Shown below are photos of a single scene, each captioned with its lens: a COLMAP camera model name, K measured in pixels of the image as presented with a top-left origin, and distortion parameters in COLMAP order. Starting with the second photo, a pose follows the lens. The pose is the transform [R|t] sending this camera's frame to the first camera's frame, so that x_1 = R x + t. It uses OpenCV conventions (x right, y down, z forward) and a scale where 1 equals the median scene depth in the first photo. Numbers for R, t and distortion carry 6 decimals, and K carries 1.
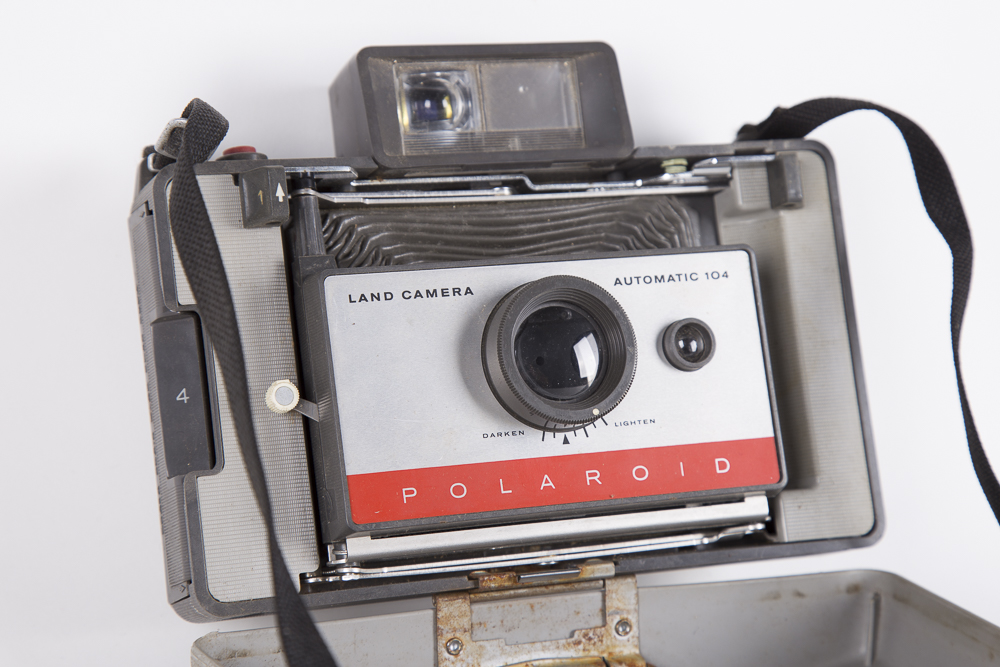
lens RADIAL K [[2532.4, 0, 500.0], [0, 2532.4, 333.5], [0, 0, 1]] dist [0.395203, 0.554415]
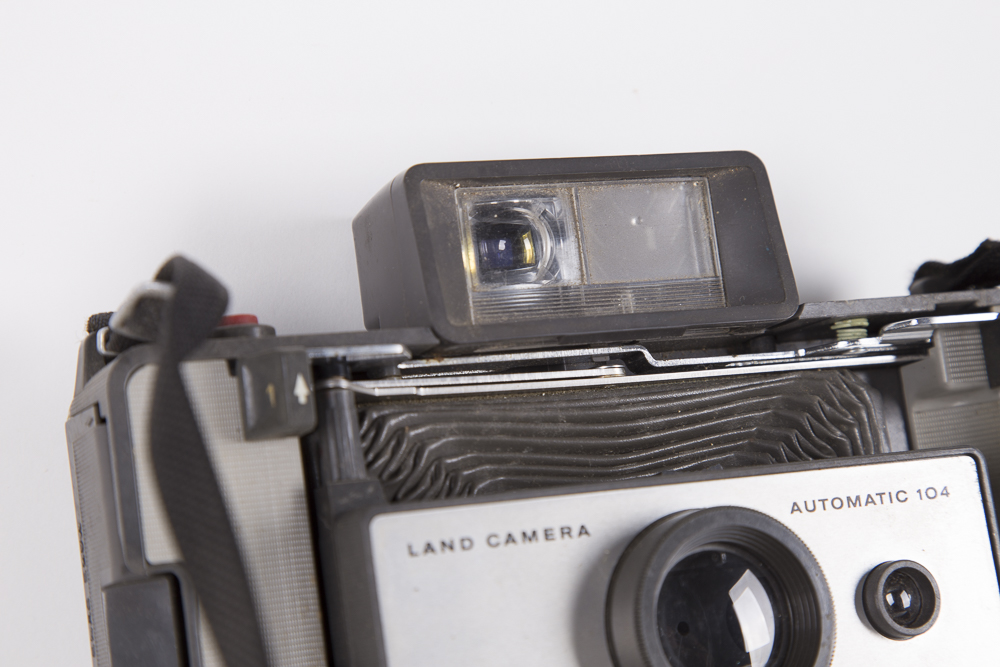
lens RADIAL K [[2395.6, 0, 500.0], [0, 2395.6, 333.5], [0, 0, 1]] dist [0.262523, -0.205722]
pose [[0.998718, -0.009810, 0.049664, -0.063053], [0.011011, 0.999652, -0.023961, -0.051997], [-0.049412, 0.024477, 0.998479, 0.361180]]
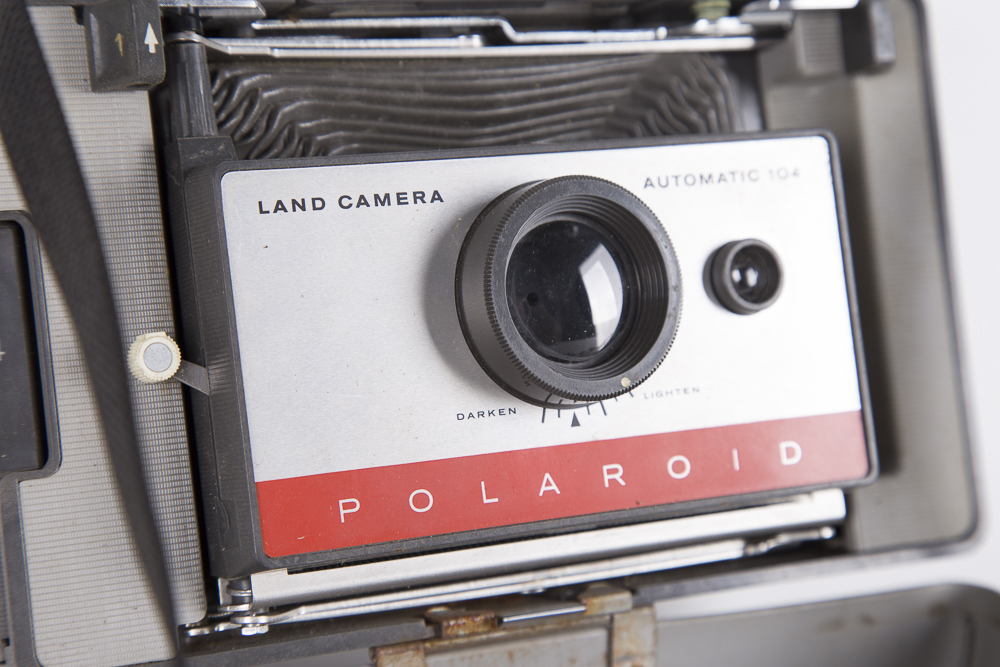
lens RADIAL K [[2395.6, 0, 500.0], [0, 2395.6, 333.5], [0, 0, 1]] dist [0.262523, -0.205722]
pose [[0.994051, 0.012528, 0.108195, -0.061349], [-0.021198, 0.996620, 0.079362, -0.030223], [-0.106835, -0.081183, 0.990957, 0.364657]]
